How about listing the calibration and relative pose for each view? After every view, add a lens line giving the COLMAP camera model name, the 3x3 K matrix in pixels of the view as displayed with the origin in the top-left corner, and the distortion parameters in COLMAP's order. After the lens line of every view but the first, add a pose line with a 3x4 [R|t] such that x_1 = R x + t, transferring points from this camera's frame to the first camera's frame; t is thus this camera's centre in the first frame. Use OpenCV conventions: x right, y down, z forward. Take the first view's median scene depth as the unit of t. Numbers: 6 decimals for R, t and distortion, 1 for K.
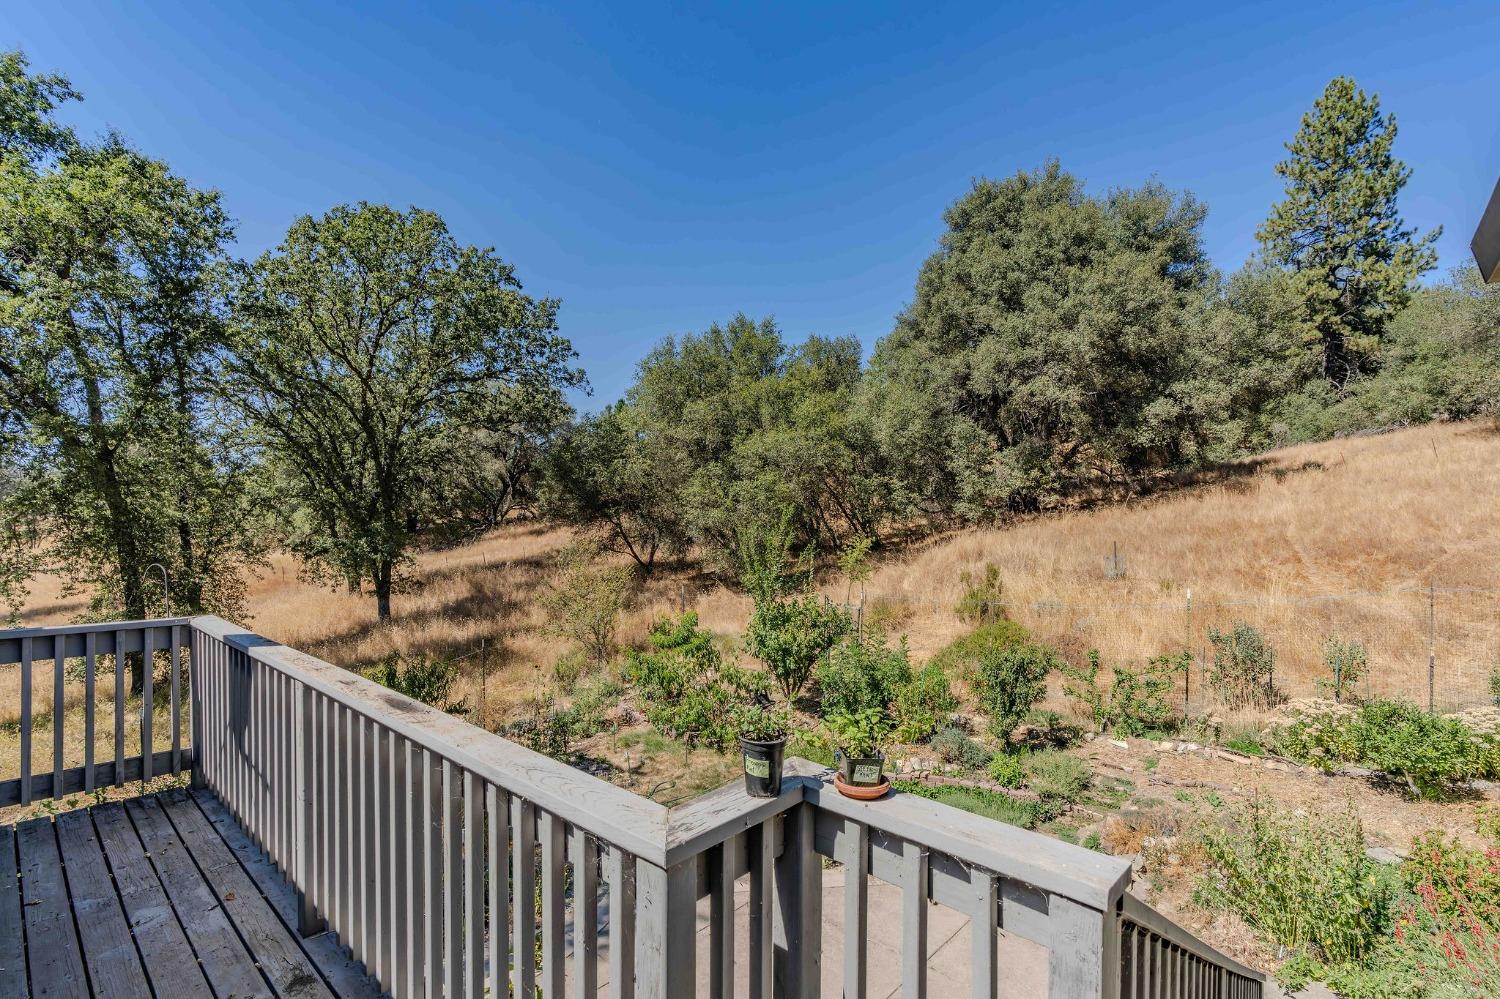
lens RADIAL K [[686.8, 0, 752.2], [0, 686.8, 529.0], [0, 0, 1]] dist [0.002052, 0.000314]
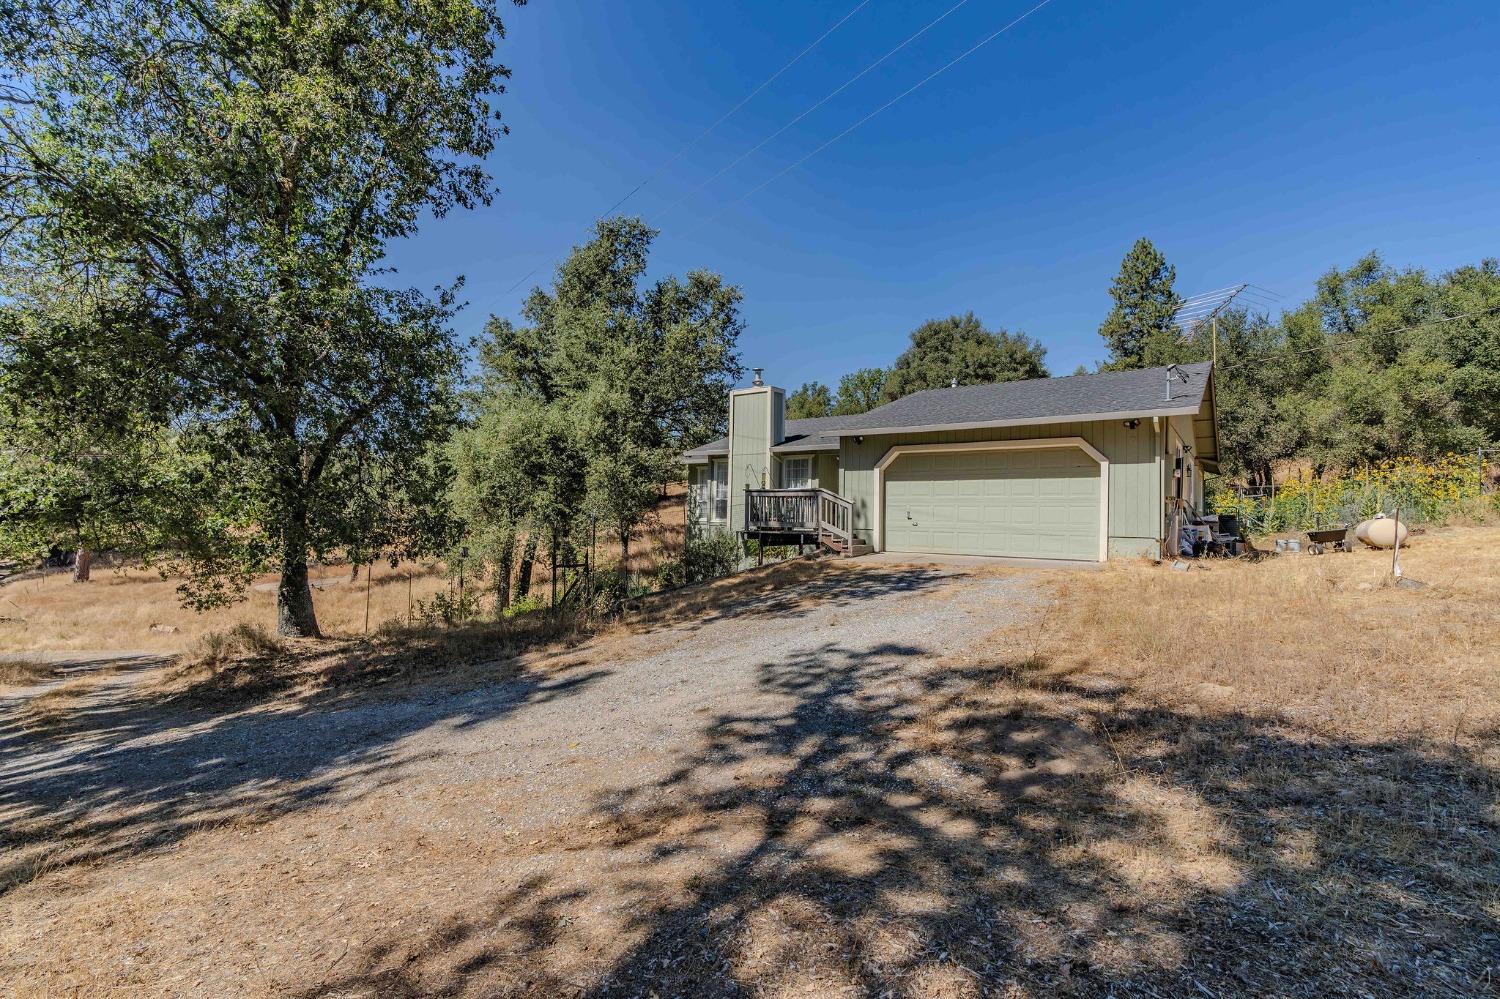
lens RADIAL K [[693.0, 0, 749.7], [0, 693.0, 507.0], [0, 0, 1]] dist [-0.002044, 0.000315]
pose [[0.993467, 0.022852, 0.111807, -0.384031], [-0.018836, 0.999144, -0.036843, 0.061477], [-0.112553, 0.034496, 0.993047, -0.847537]]
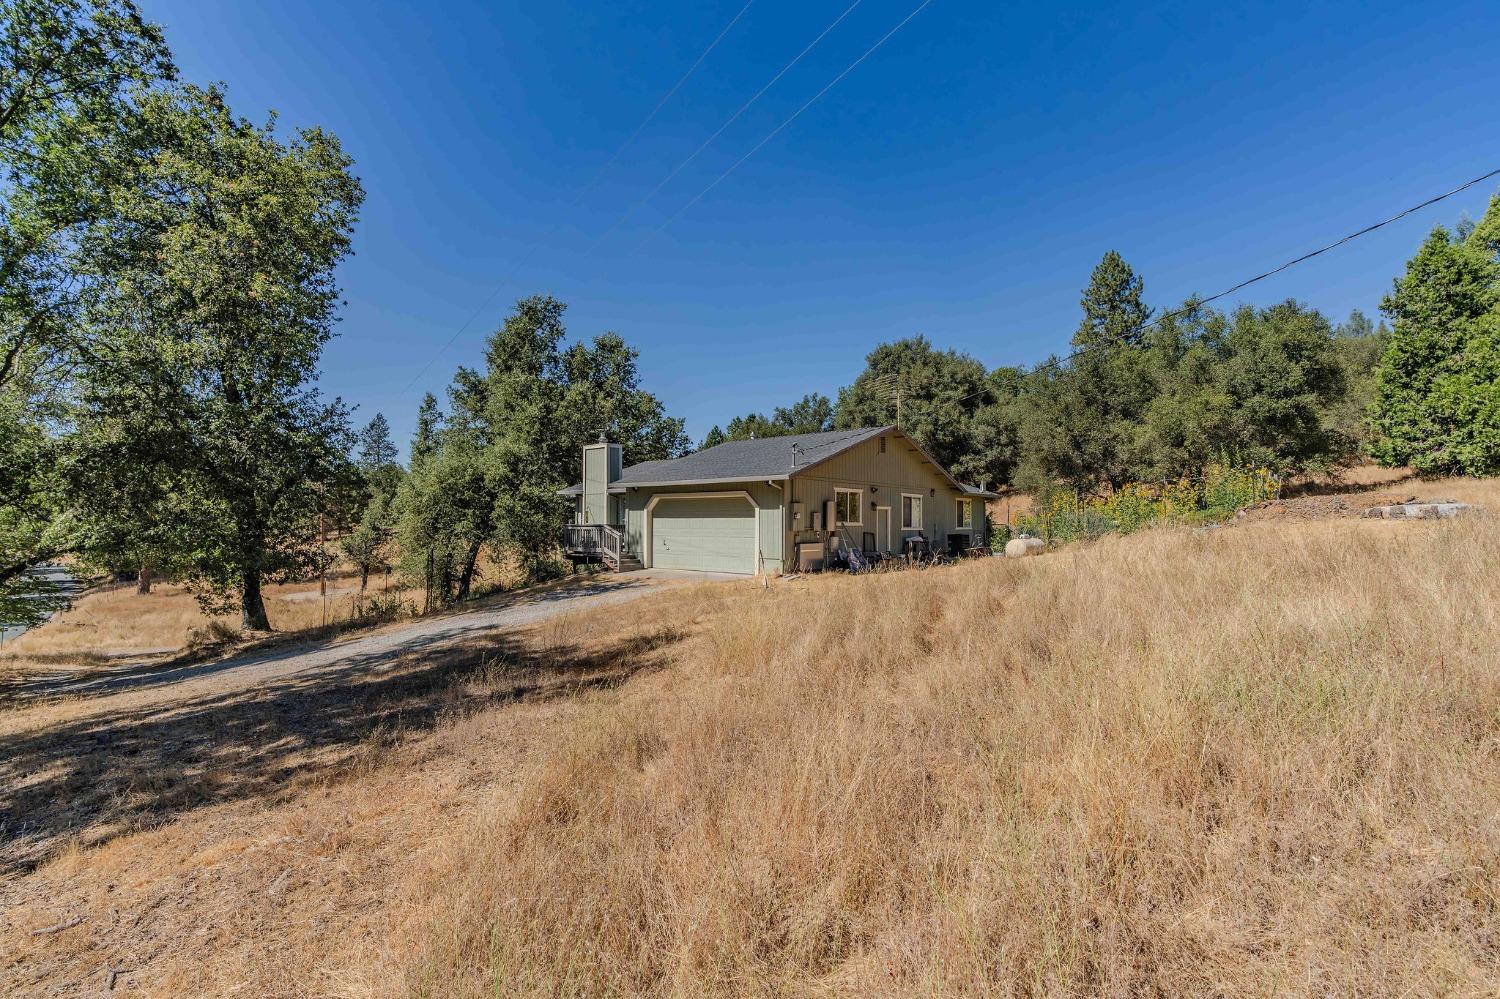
lens RADIAL K [[686.8, 0, 752.2], [0, 686.8, 529.0], [0, 0, 1]] dist [0.002052, 0.000314]
pose [[0.998310, 0.002953, 0.058038, -0.169460], [-0.002368, 0.999946, -0.010145, 0.040686], [-0.058064, 0.009990, 0.998263, -1.073607]]
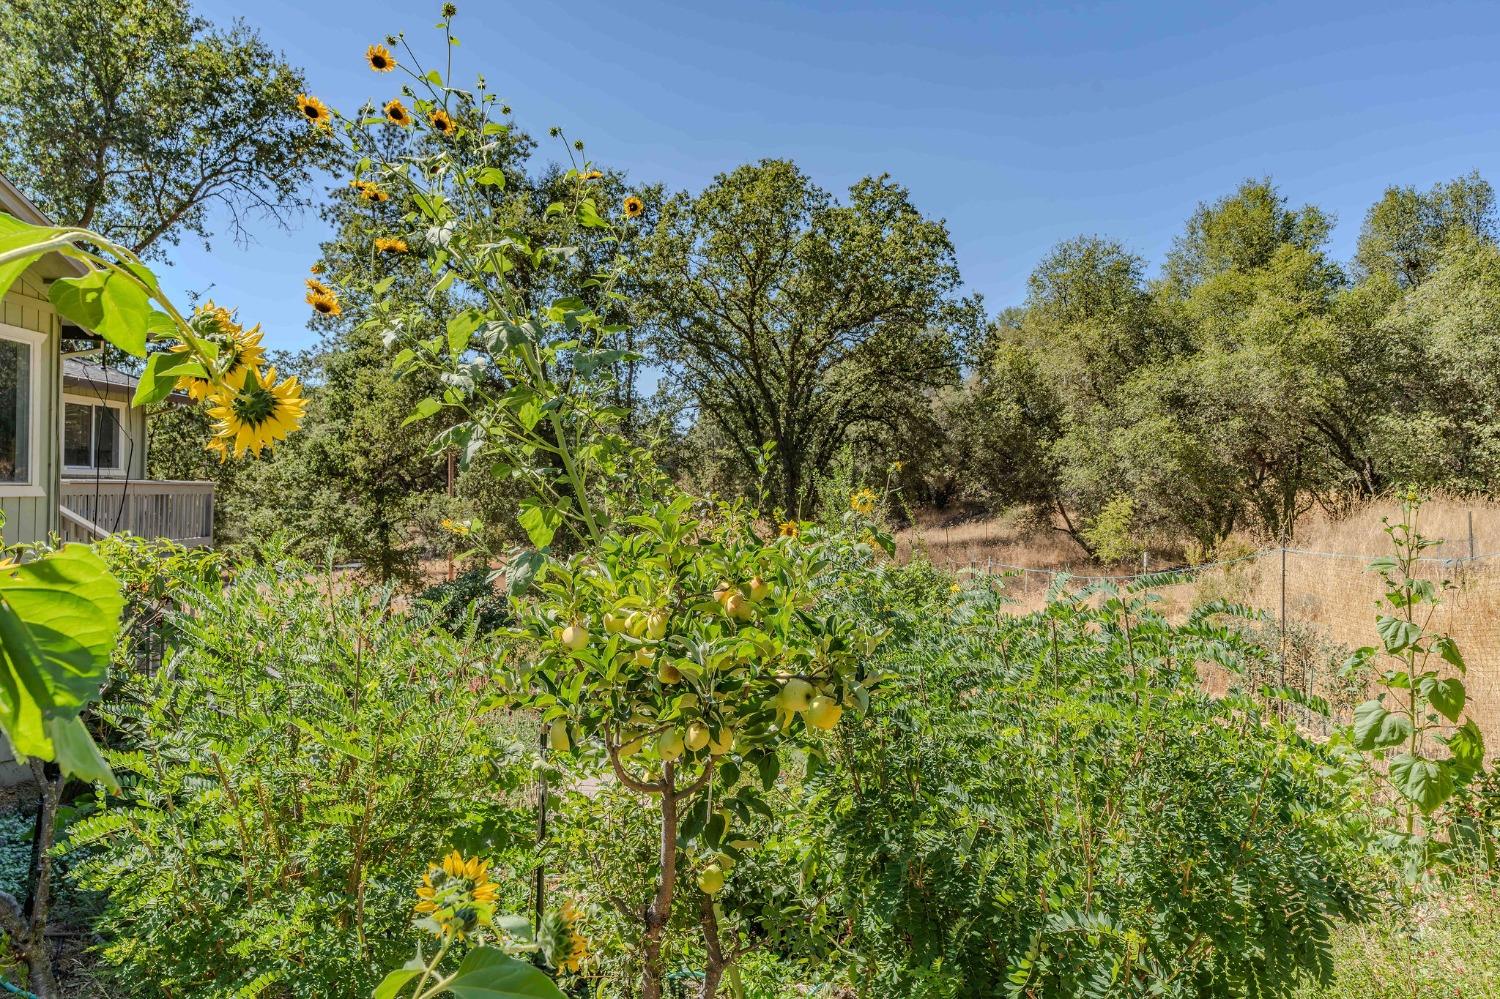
lens RADIAL K [[981.1, 0, 755.6], [0, 981.1, 500.6], [0, 0, 1]] dist [0.034990, -0.001392]
pose [[0.720457, 0.025243, -0.693040, 0.364559], [-0.034299, 0.999411, 0.000746, 0.014500], [0.692651, 0.023234, 0.720899, -0.016082]]
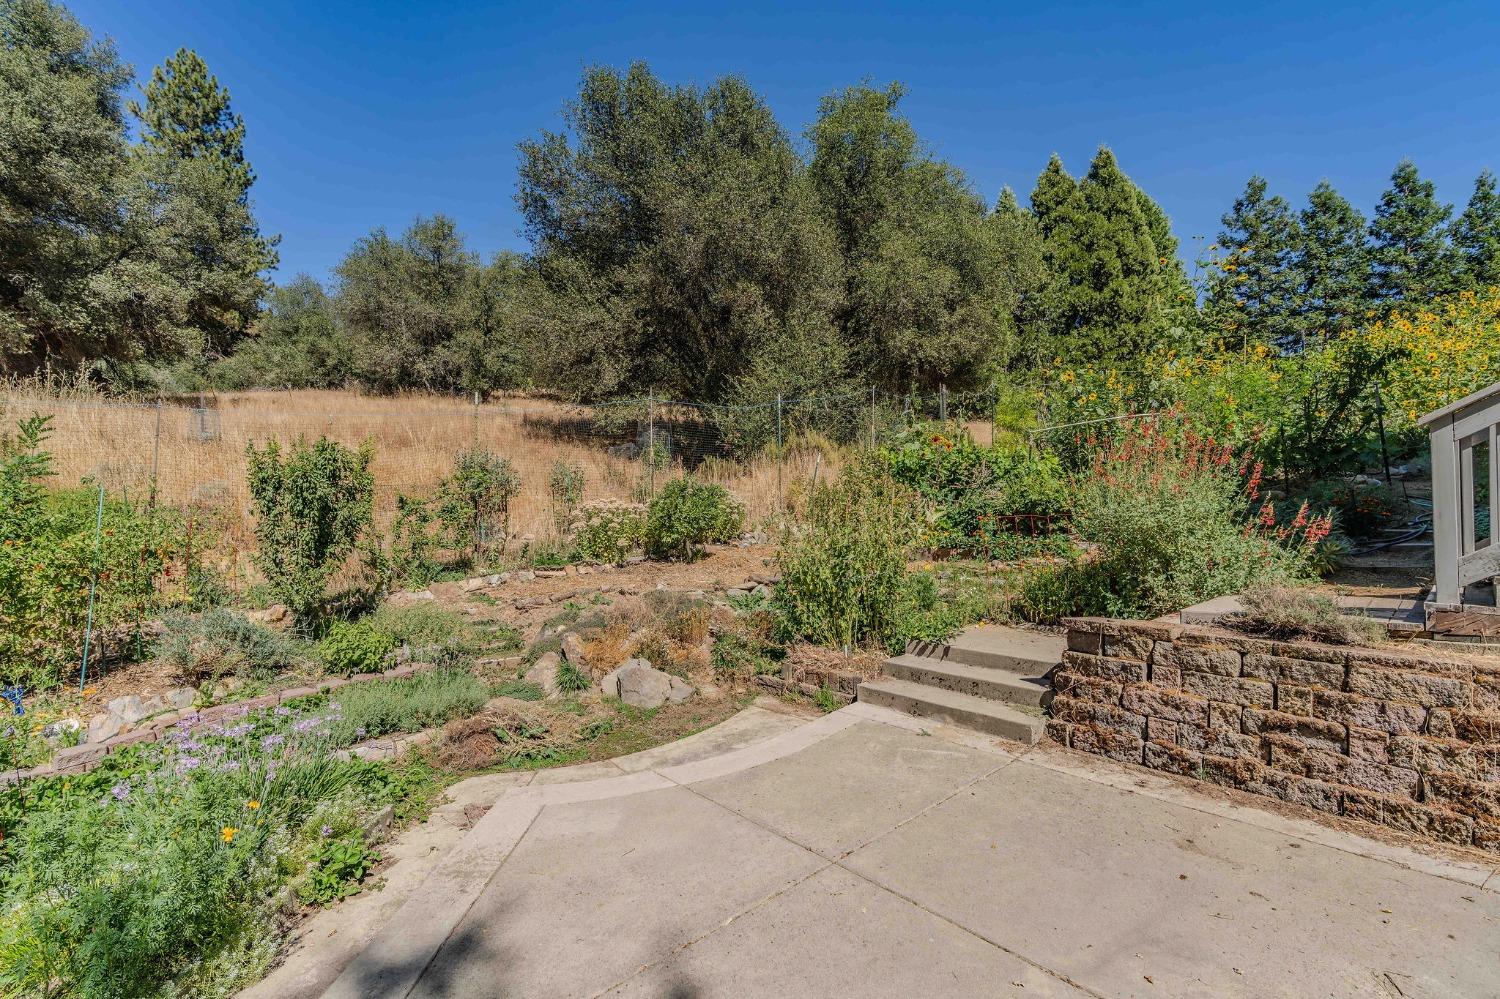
lens RADIAL K [[671.7, 0, 740.4], [0, 671.7, 499.1], [0, 0, 1]] dist [-0.004588, 0.001467]
pose [[0.115789, 0.016210, 0.993142, -0.043464], [0.022422, 0.999569, -0.018929, 0.081792], [-0.993021, 0.024460, 0.115376, 0.206409]]
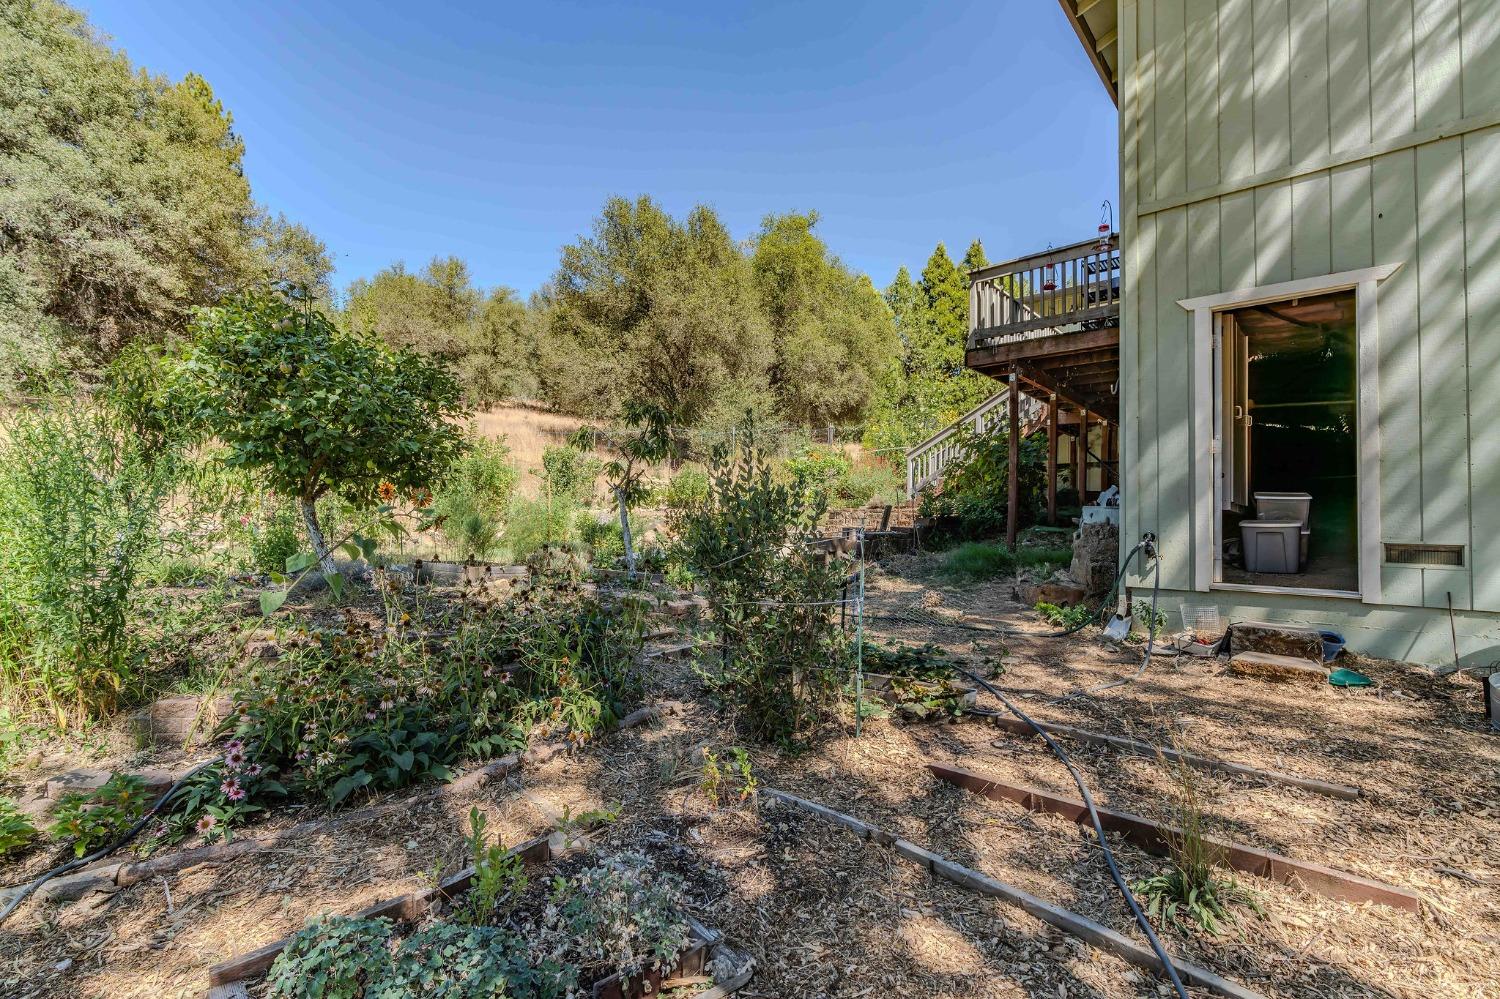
lens RADIAL K [[669.0, 0, 742.3], [0, 669.0, 502.1], [0, 0, 1]] dist [-0.011561, 0.000869]
pose [[0.013110, 0.031998, 0.999402, -0.363973], [-0.010382, 0.999438, -0.031863, 0.117279], [-0.999860, -0.009958, 0.013435, 0.207241]]
